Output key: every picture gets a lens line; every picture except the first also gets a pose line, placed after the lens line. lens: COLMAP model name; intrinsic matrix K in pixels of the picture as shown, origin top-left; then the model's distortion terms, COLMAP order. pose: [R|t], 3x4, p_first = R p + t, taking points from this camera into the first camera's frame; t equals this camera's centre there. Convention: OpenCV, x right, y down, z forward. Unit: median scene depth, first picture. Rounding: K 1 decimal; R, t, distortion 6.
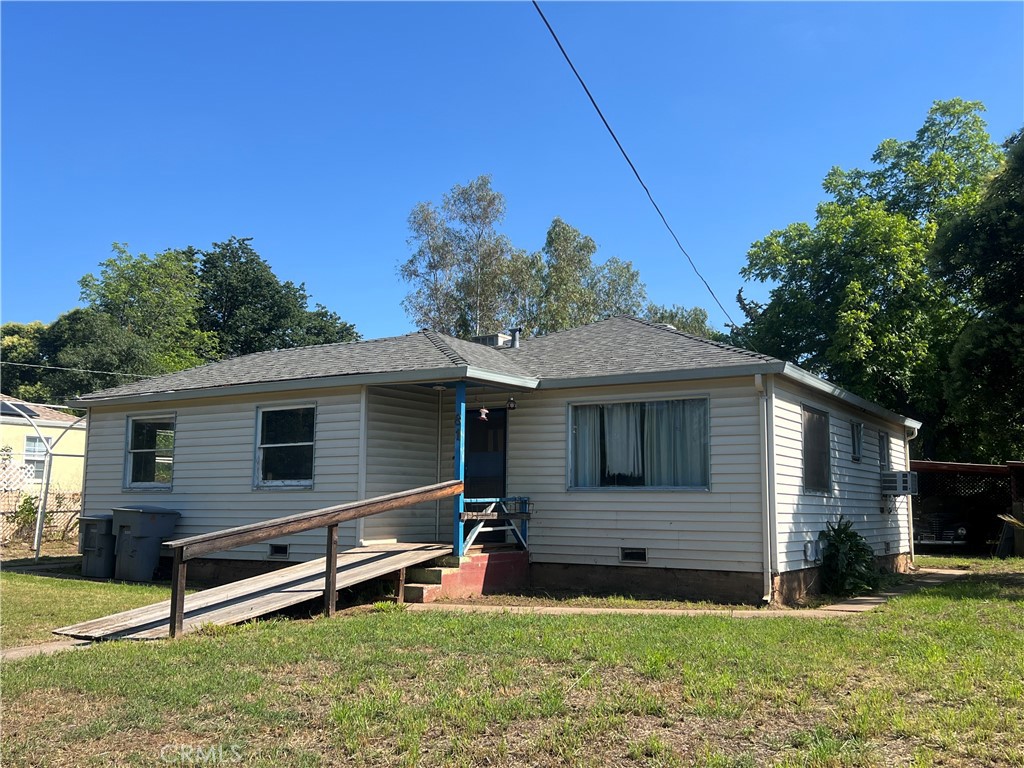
lens RADIAL K [[945.0, 0, 513.4], [0, 945.0, 393.0], [0, 0, 1]] dist [0.068905, 0.000000]
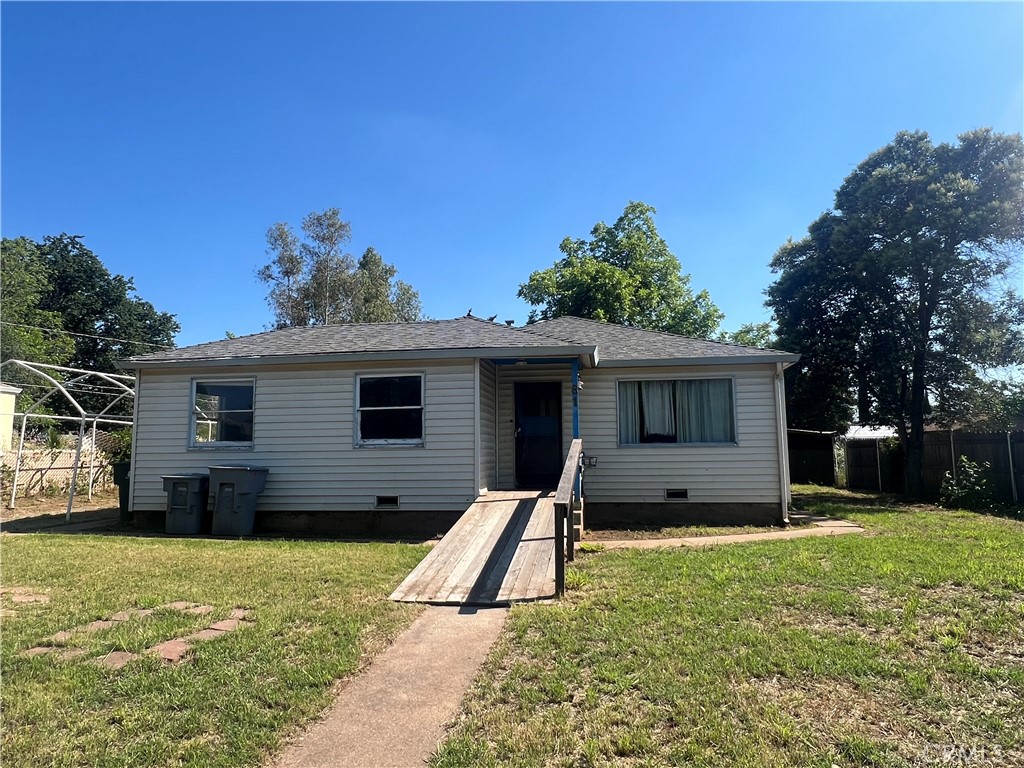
lens RADIAL K [[647.8, 0, 511.6], [0, 647.8, 375.0], [0, 0, 1]] dist [0.003629, -0.008296]
pose [[0.914595, 0.036347, 0.402735, -0.411467], [-0.031516, 0.999330, -0.018618, 0.024583], [-0.403142, 0.004336, 0.915127, 0.231554]]
